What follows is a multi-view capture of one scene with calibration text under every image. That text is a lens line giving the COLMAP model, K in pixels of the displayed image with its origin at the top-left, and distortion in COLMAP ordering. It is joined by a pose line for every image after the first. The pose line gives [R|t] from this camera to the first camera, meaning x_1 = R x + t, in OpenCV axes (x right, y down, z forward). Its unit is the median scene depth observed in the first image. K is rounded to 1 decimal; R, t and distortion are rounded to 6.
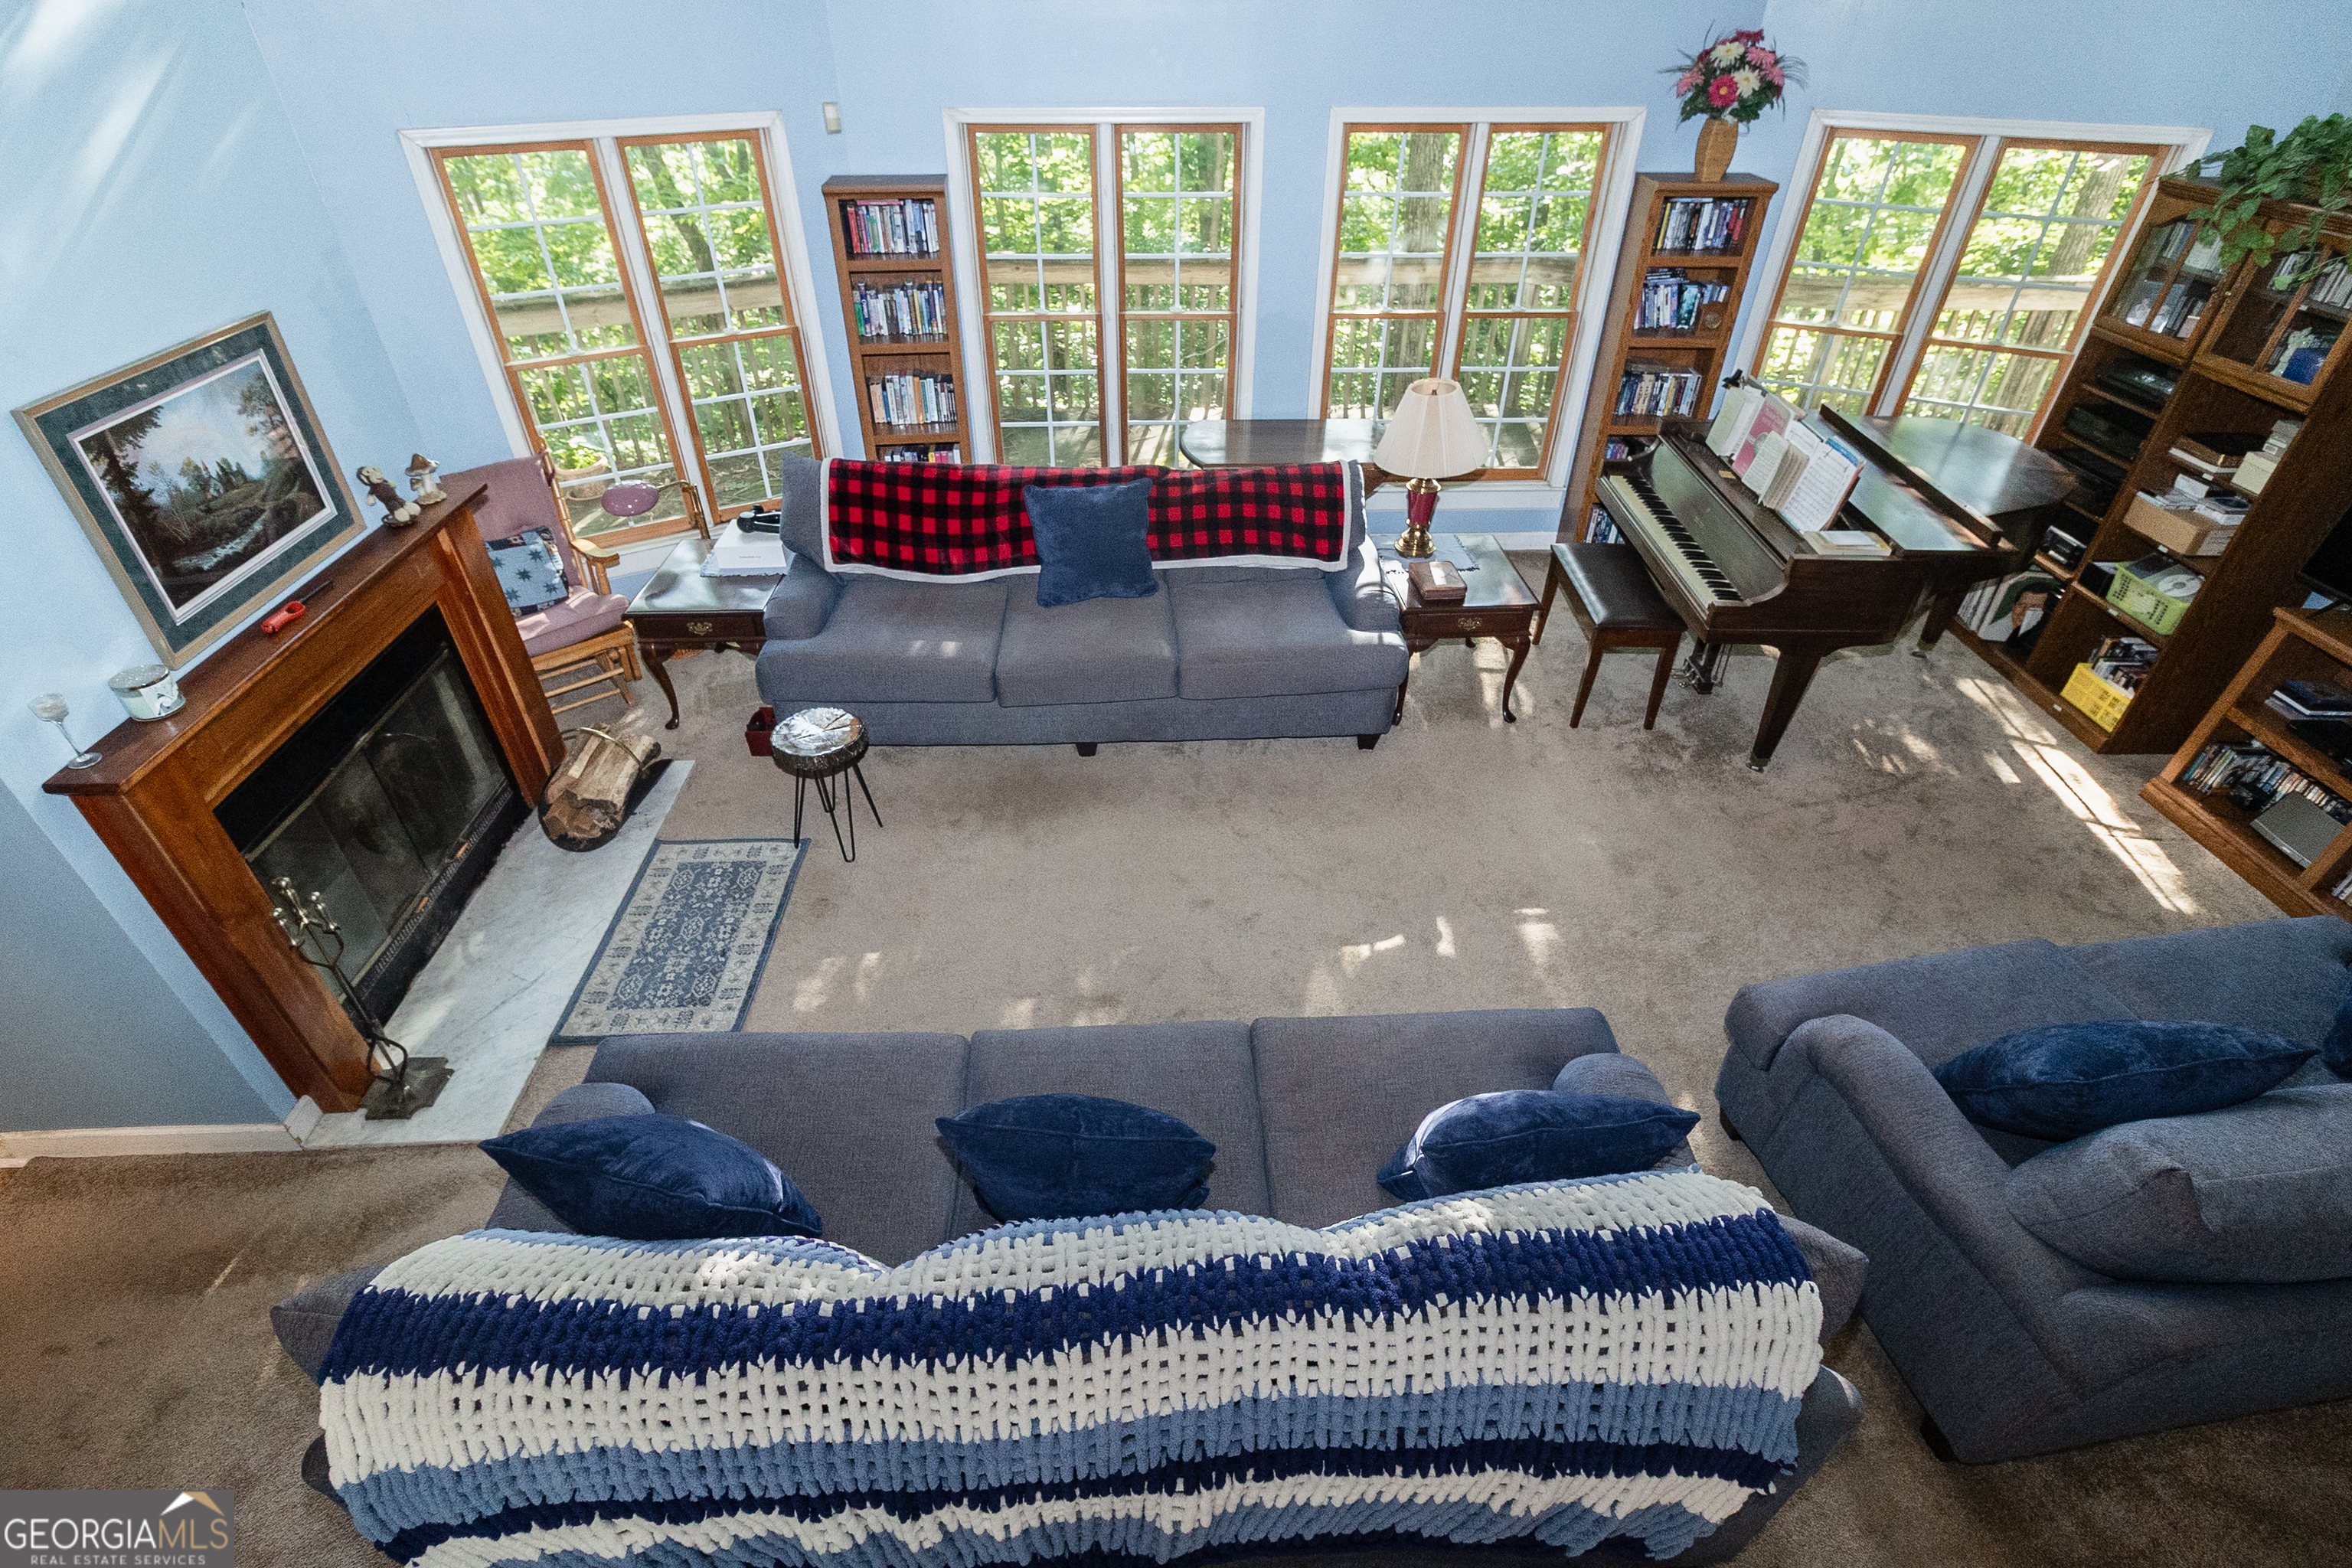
lens RADIAL K [[1075.8, 0, 1177.9], [0, 1075.8, 756.6], [0, 0, 1]] dist [0.001806, 0.000936]
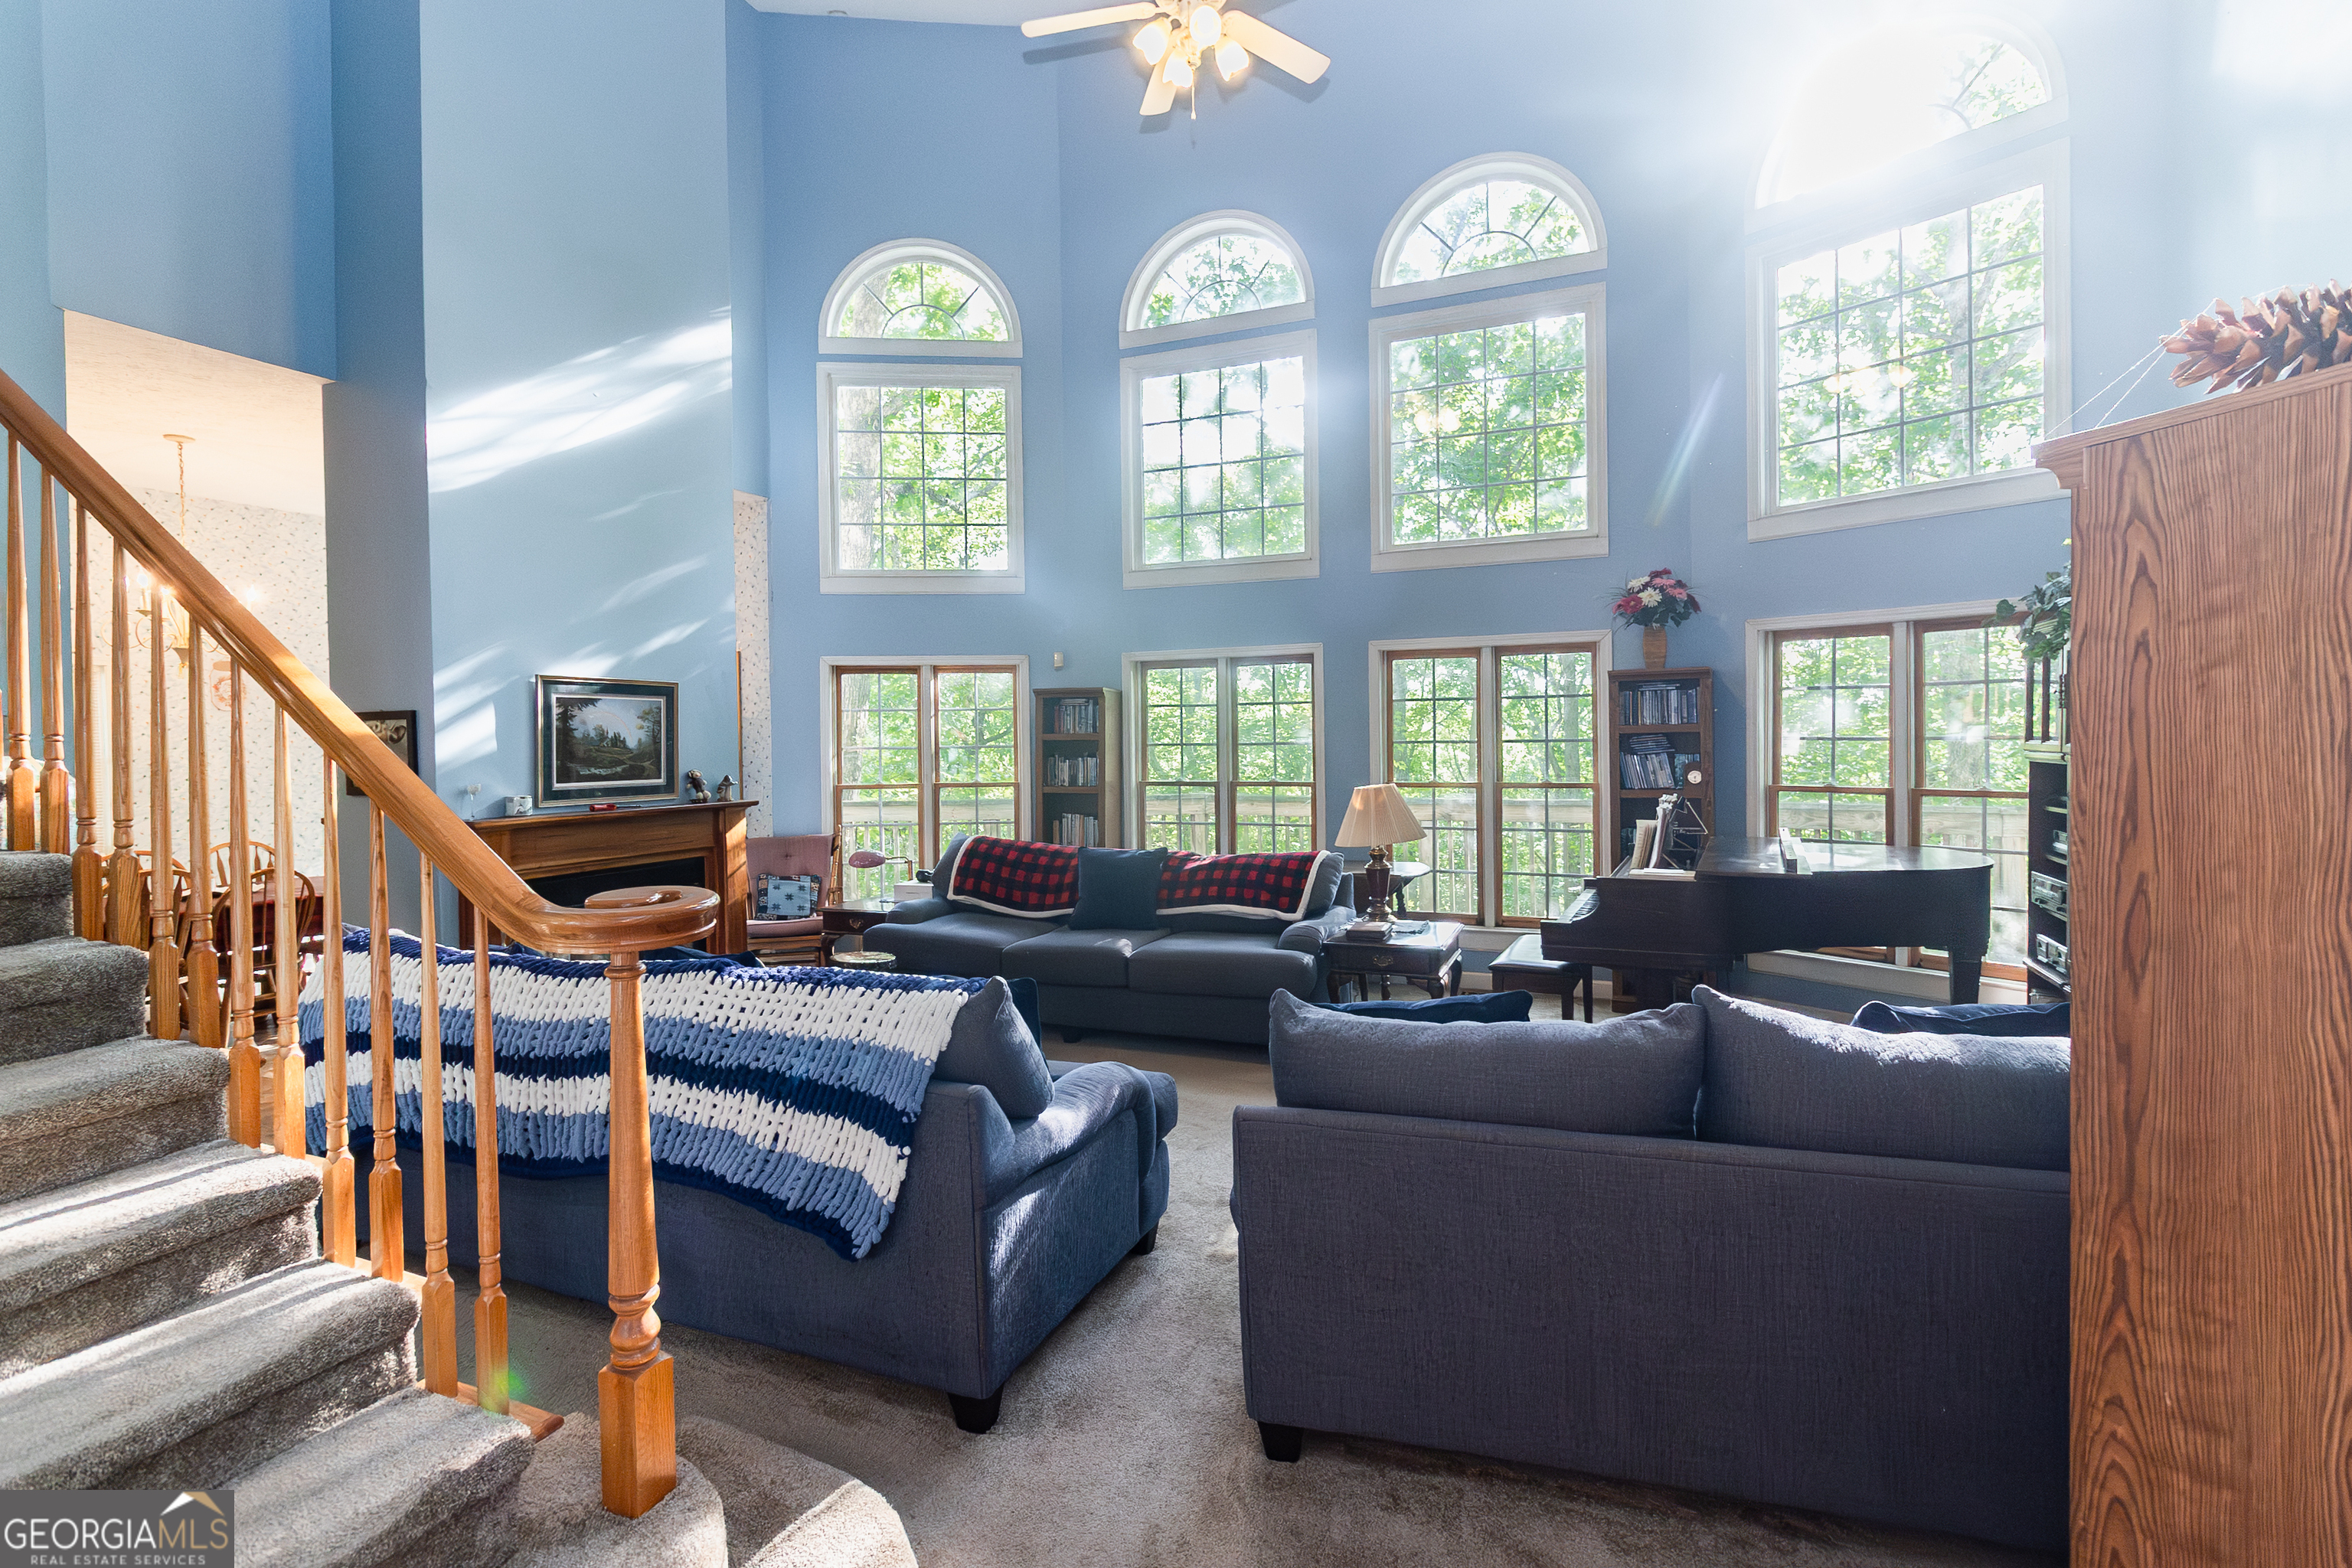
lens RADIAL K [[1075.8, 0, 1177.9], [0, 1075.8, 756.6], [0, 0, 1]] dist [0.001806, 0.000936]
pose [[0.907872, -0.011769, -0.419081, 0.859435], [-0.230847, 0.820393, -0.523131, 0.543067], [0.349968, 0.571679, 0.742095, -0.093355]]
